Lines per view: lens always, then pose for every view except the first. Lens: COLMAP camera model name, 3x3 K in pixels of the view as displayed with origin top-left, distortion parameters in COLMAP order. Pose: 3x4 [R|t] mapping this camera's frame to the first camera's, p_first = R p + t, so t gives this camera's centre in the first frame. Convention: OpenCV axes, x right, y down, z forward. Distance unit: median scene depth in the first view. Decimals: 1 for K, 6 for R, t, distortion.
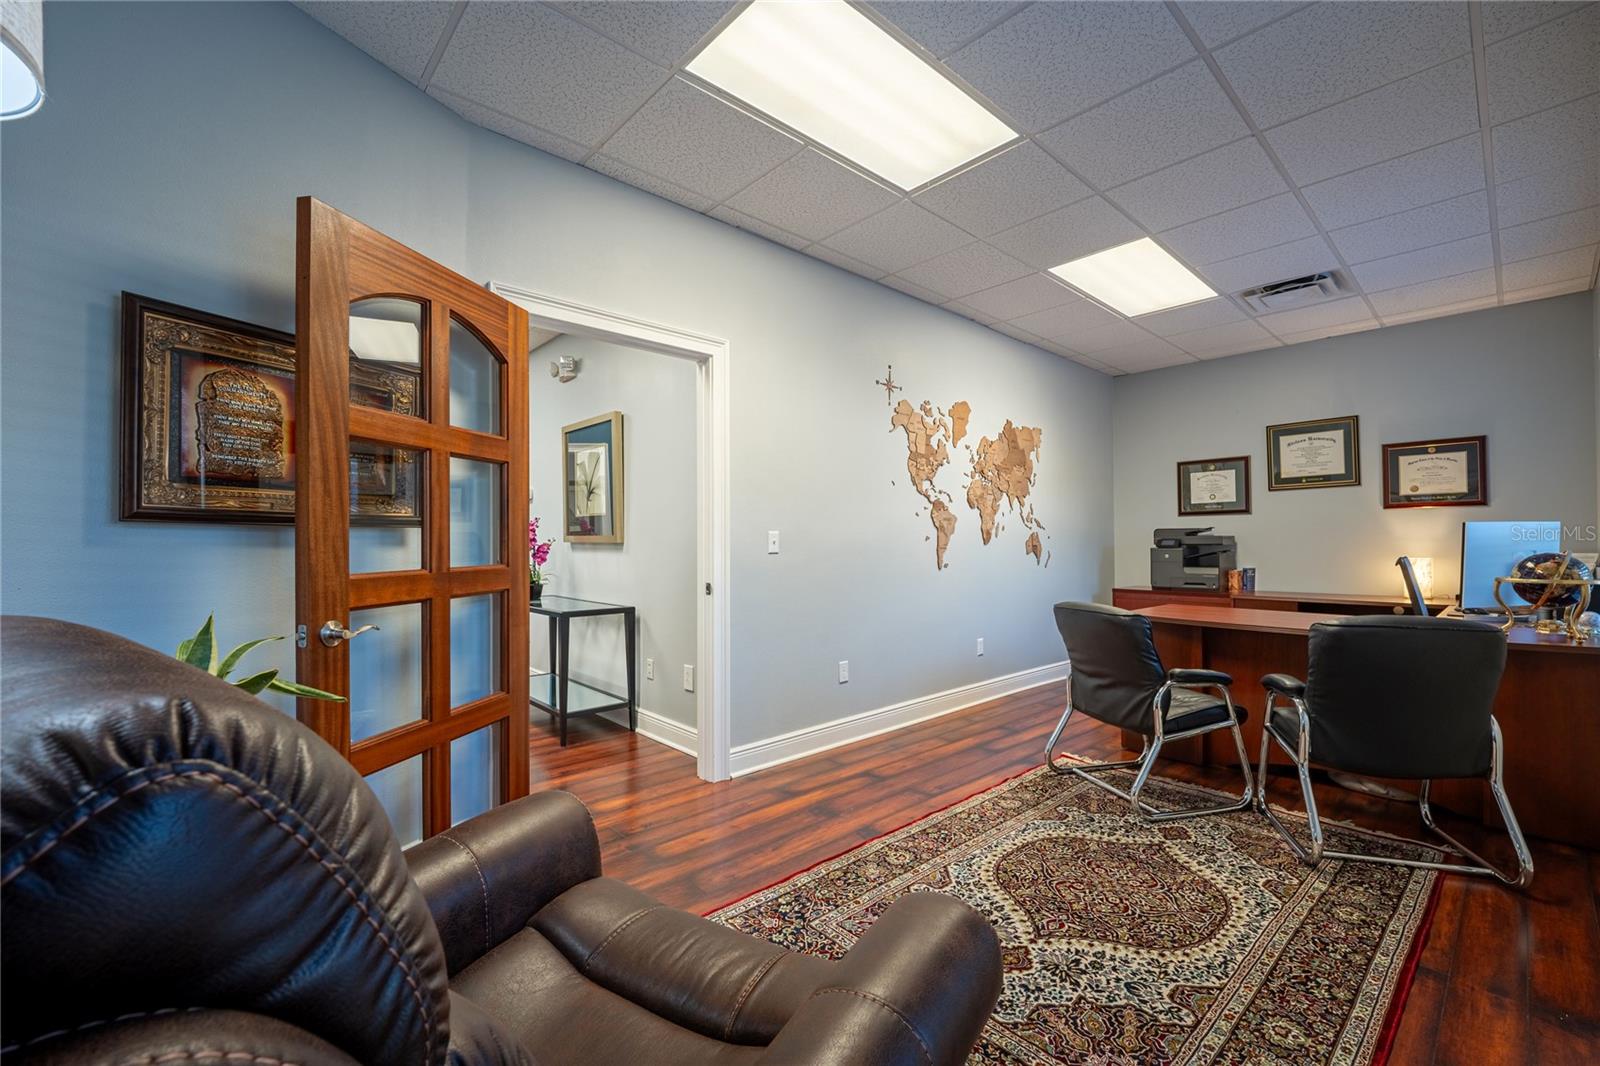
lens RADIAL K [[654.2, 0, 797.1], [0, 654.2, 536.1], [0, 0, 1]] dist [0.012887, -0.022753]
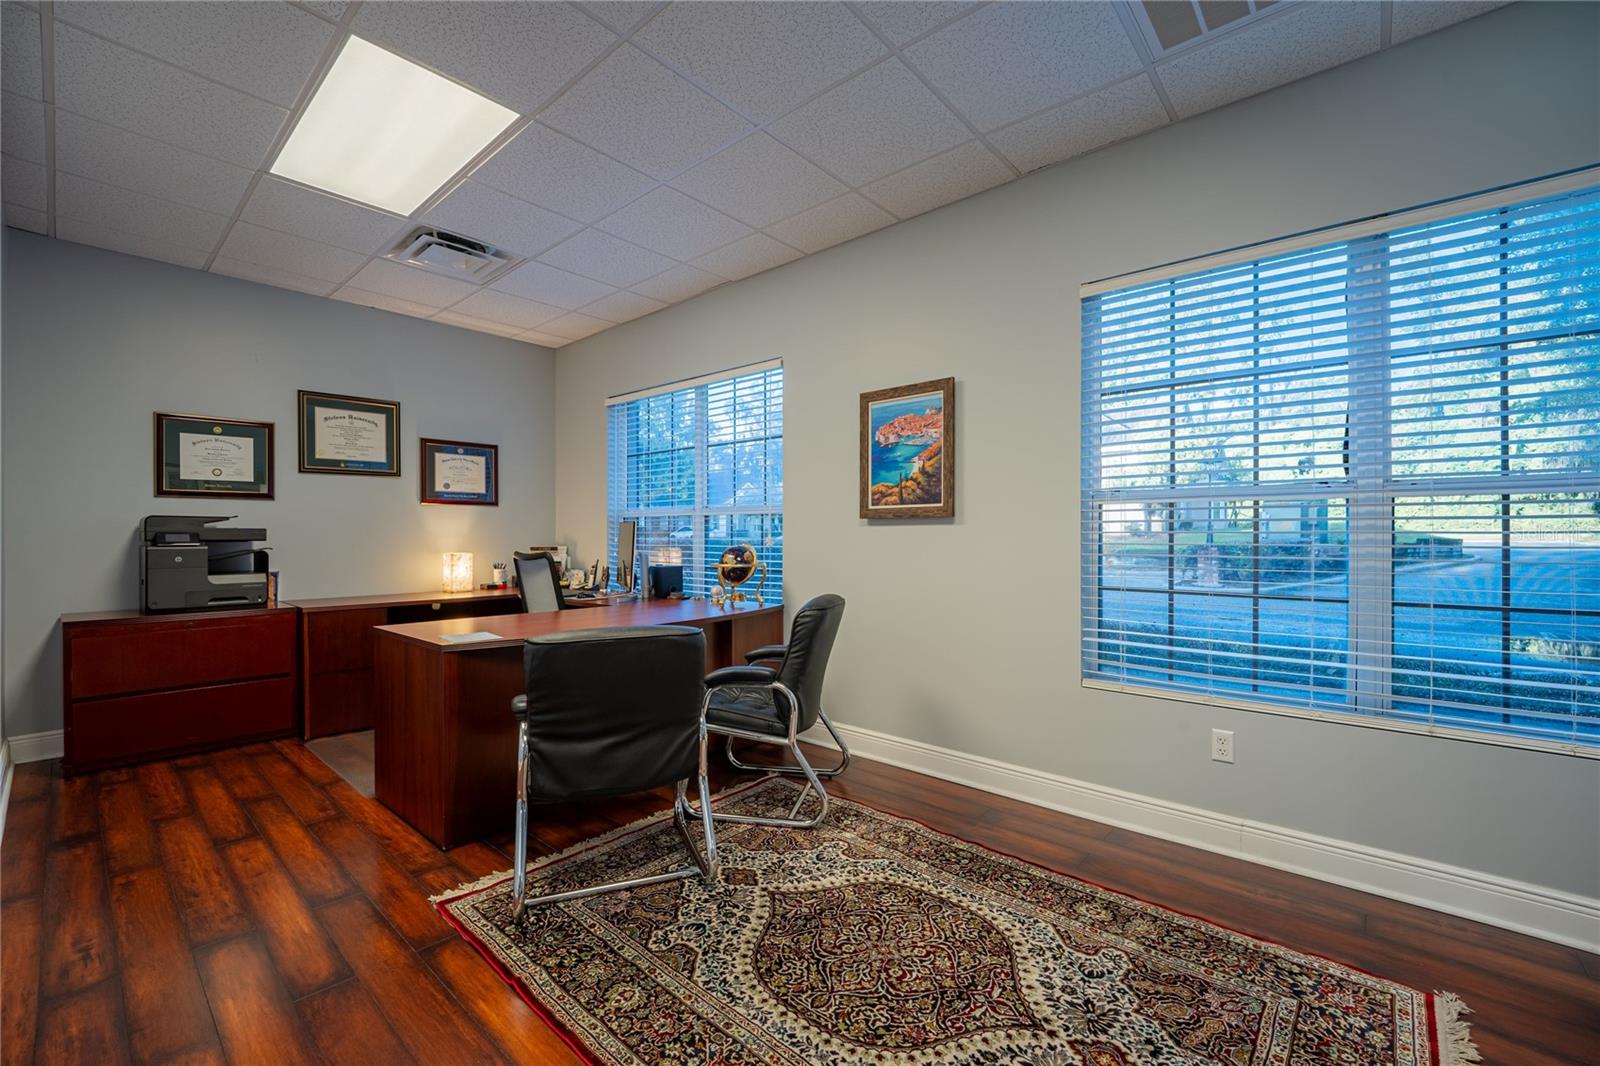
lens RADIAL K [[663.1, 0, 796.3], [0, 663.1, 539.5], [0, 0, 1]] dist [-0.003037, -0.000577]
pose [[-0.124895, -0.005598, 0.992154, -0.203301], [-0.012082, 0.999919, 0.004121, 0.001647], [-0.992096, -0.011472, -0.124952, 0.700863]]
